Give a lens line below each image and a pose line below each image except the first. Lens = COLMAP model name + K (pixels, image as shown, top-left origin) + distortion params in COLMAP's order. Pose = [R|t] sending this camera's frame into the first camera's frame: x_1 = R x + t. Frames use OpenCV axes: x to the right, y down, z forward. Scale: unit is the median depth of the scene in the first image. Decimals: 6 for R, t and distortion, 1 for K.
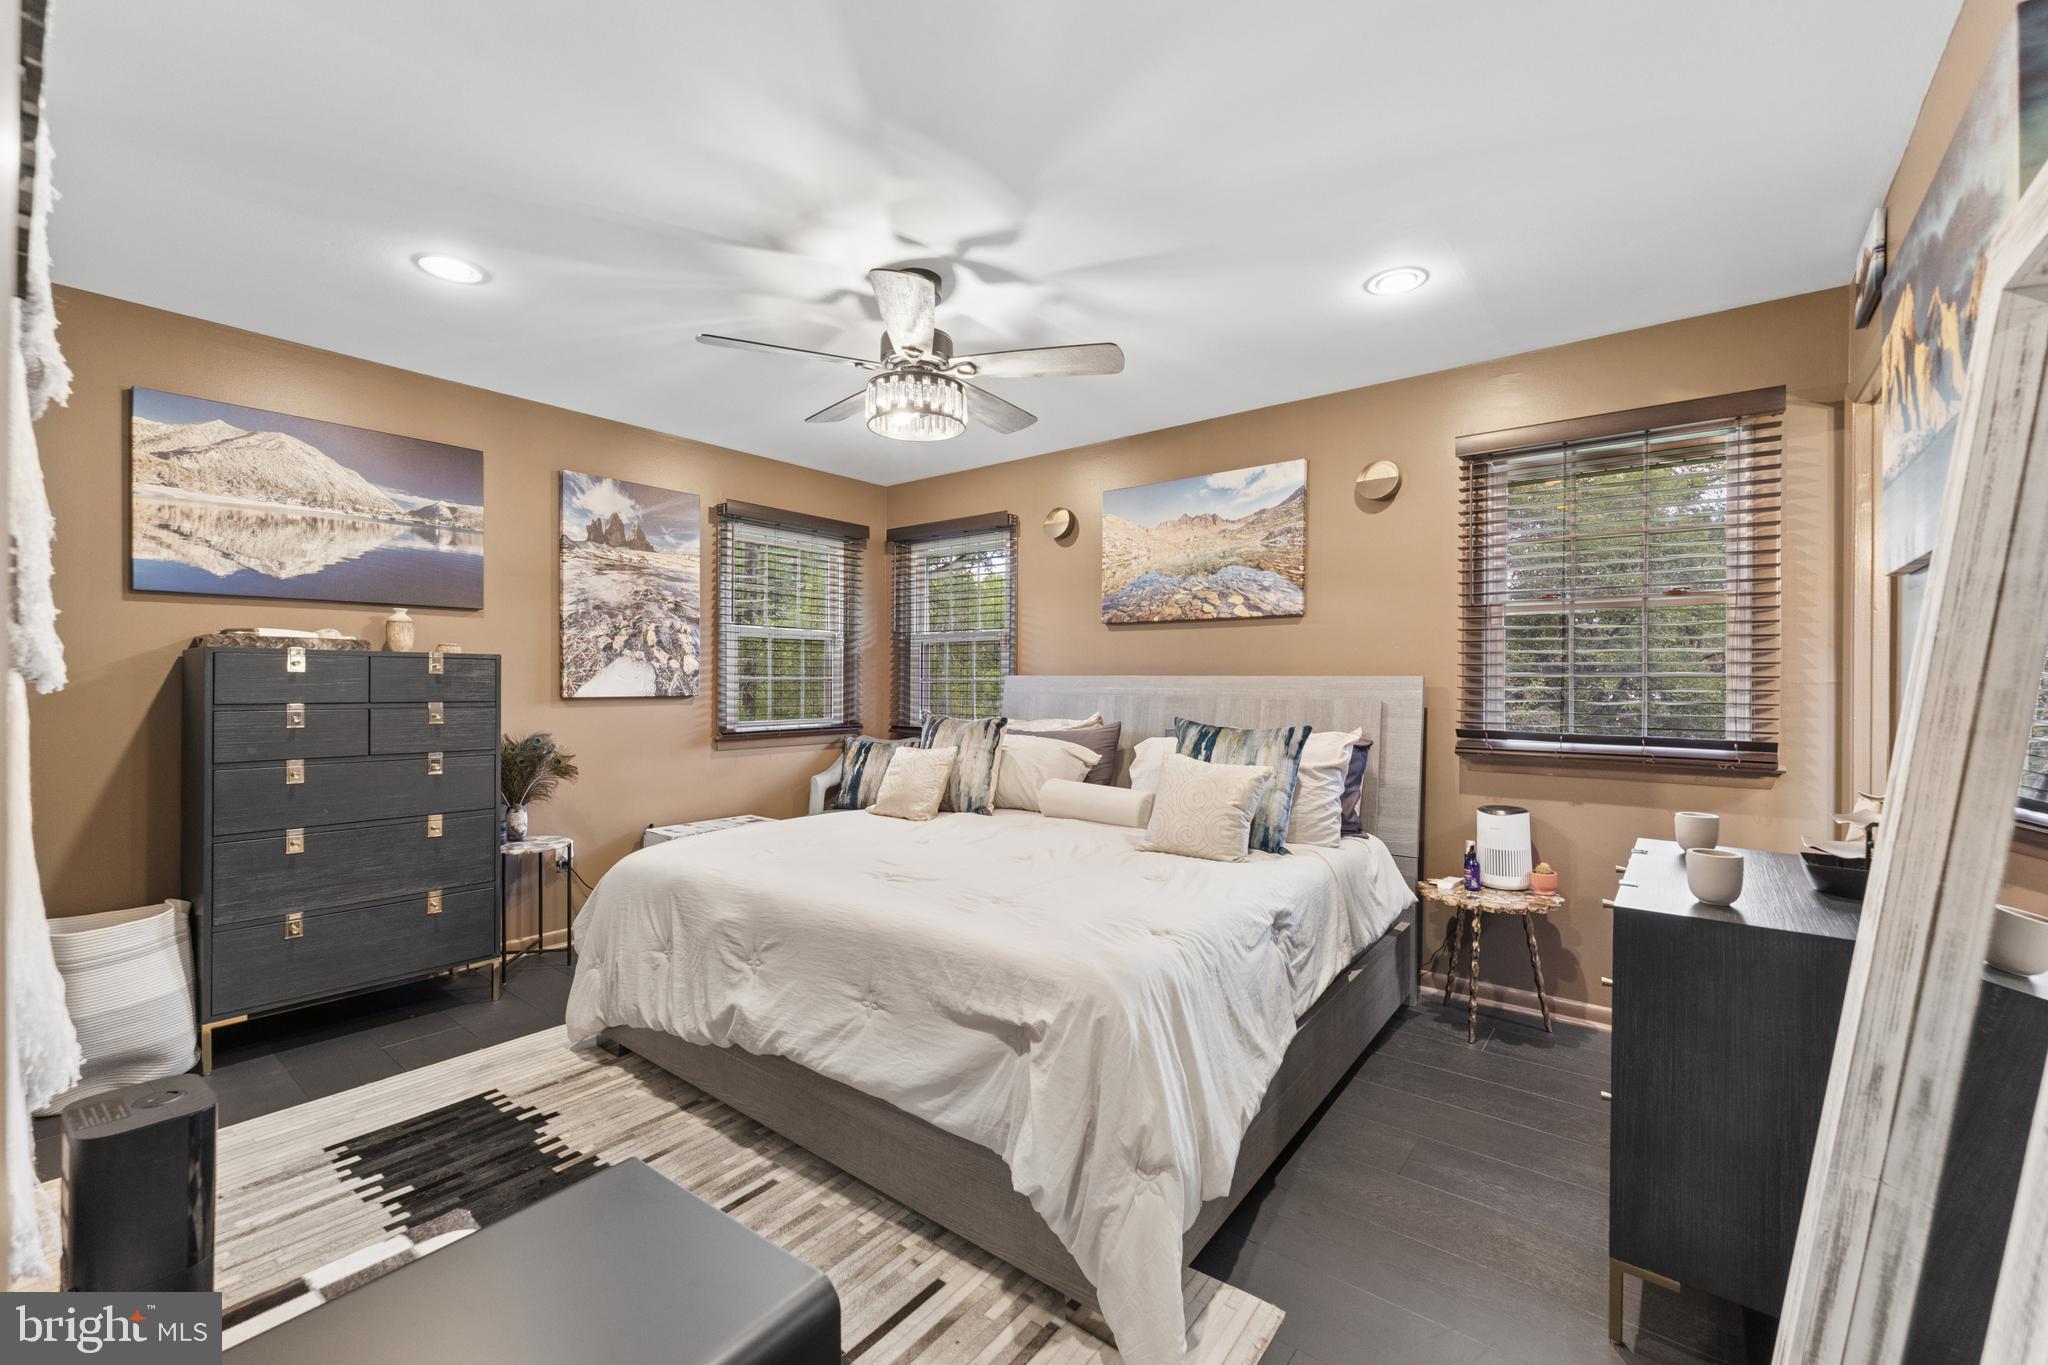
lens RADIAL K [[832.8, 0, 1024.0], [0, 832.8, 682.5], [0, 0, 1]] dist [0.000063, 0.000111]
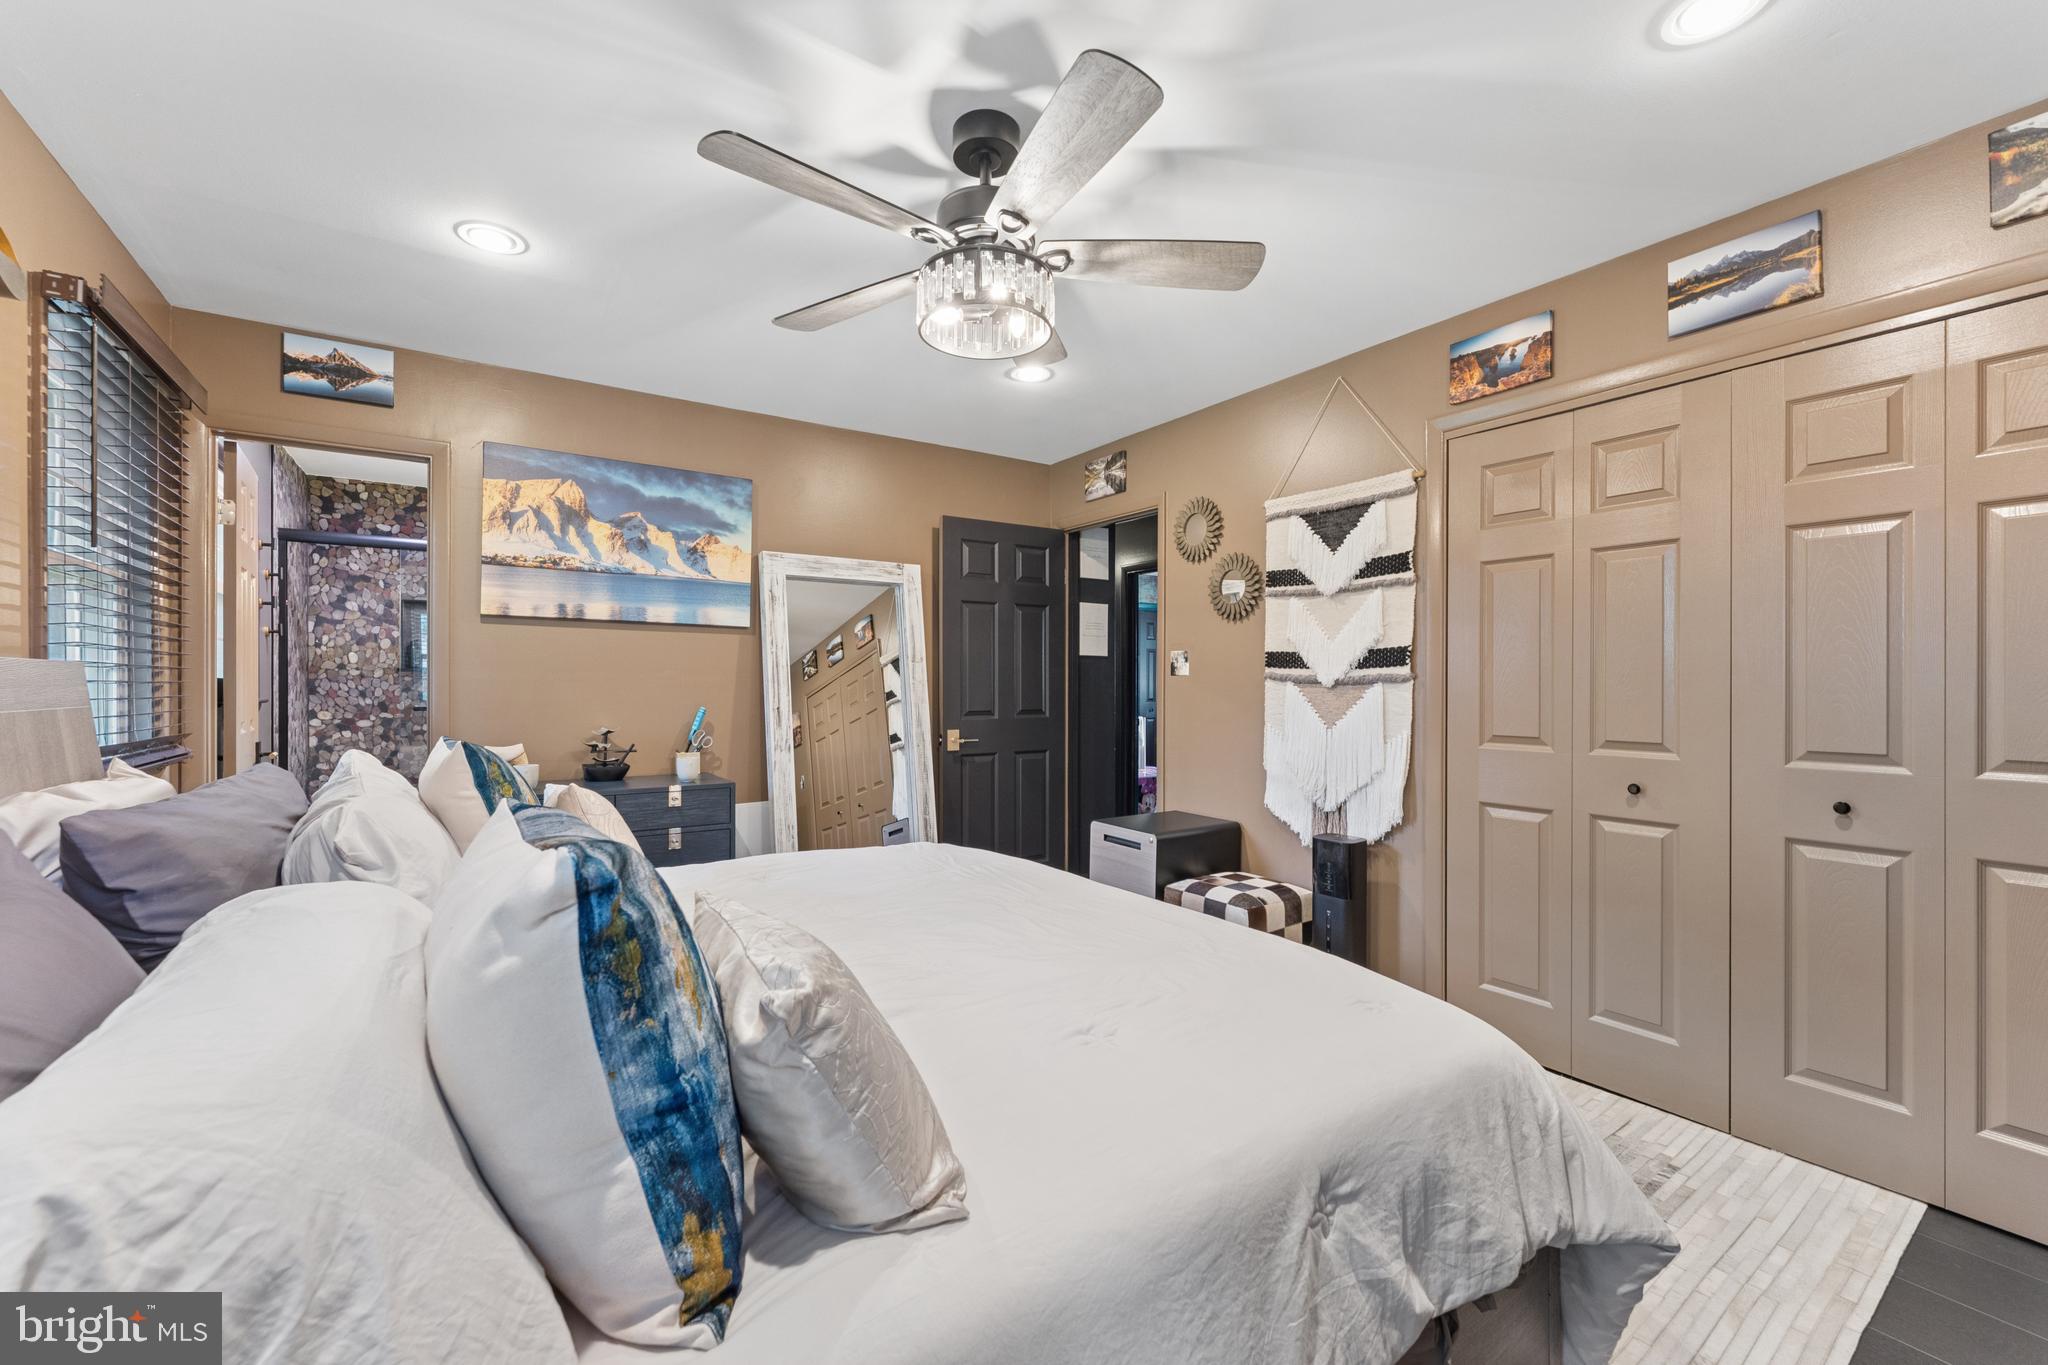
lens RADIAL K [[832.8, 0, 1024.0], [0, 832.8, 682.5], [0, 0, 1]] dist [0.000063, 0.000111]
pose [[-0.955949, -0.009123, 0.293391, -0.254769], [-0.009610, 0.999954, -0.000219, 0.001115], [-0.293376, -0.003029, -0.955992, 1.129340]]
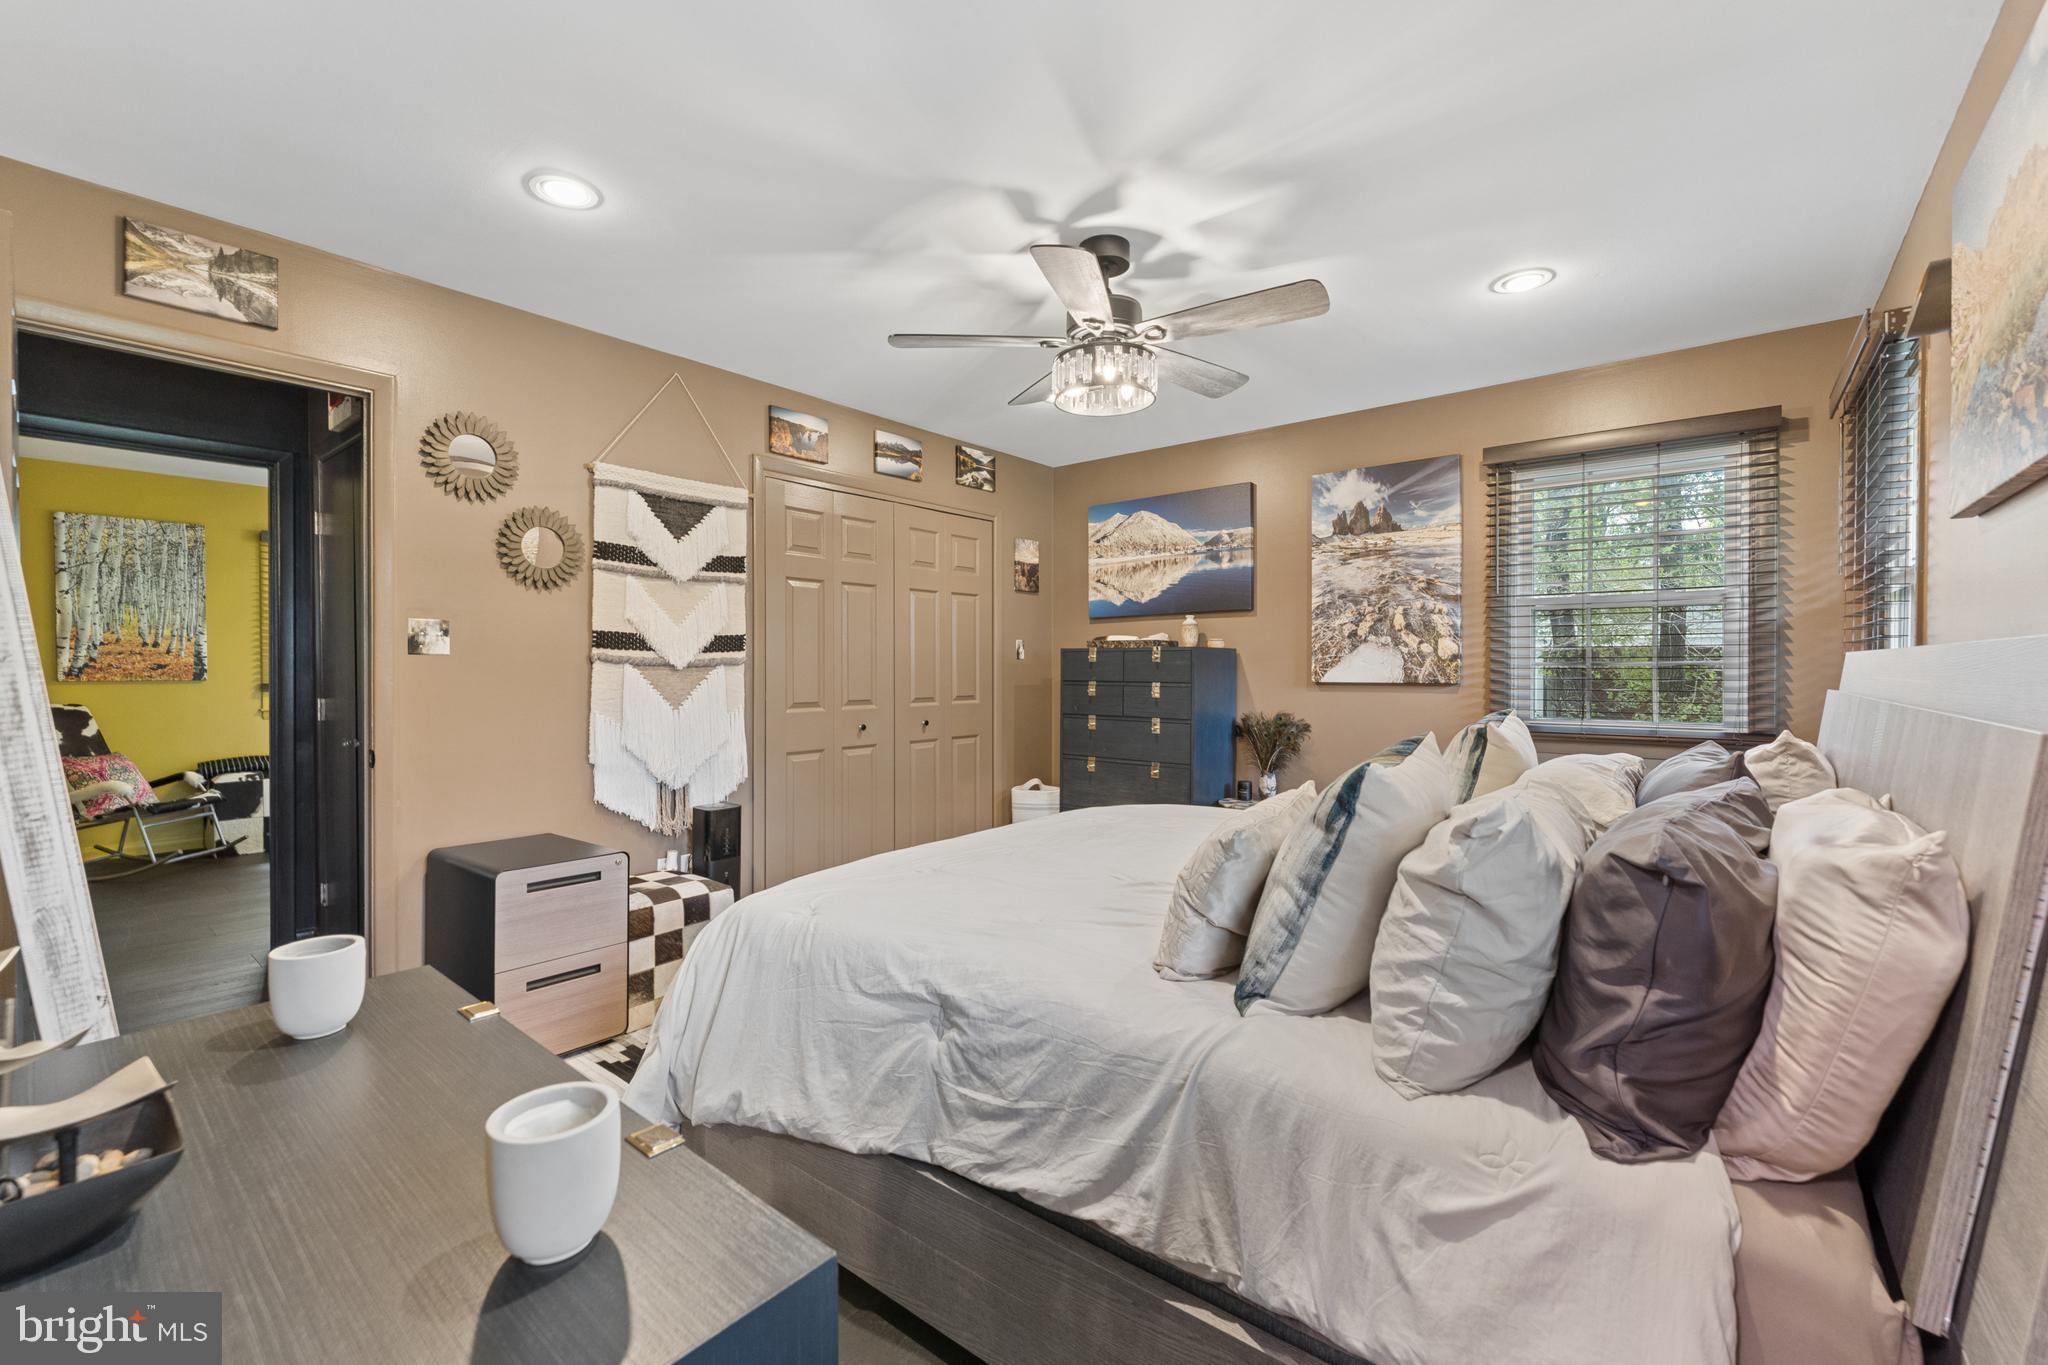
lens RADIAL K [[852.3, 0, 1002.9], [0, 852.3, 672.4], [0, 0, 1]] dist [-0.001171, -0.000108]
pose [[-0.022177, 0.001314, -0.999753, 0.573042], [-0.001148, 0.999998, 0.001340, 0.004081], [0.999753, 0.001177, -0.022175, 0.604586]]
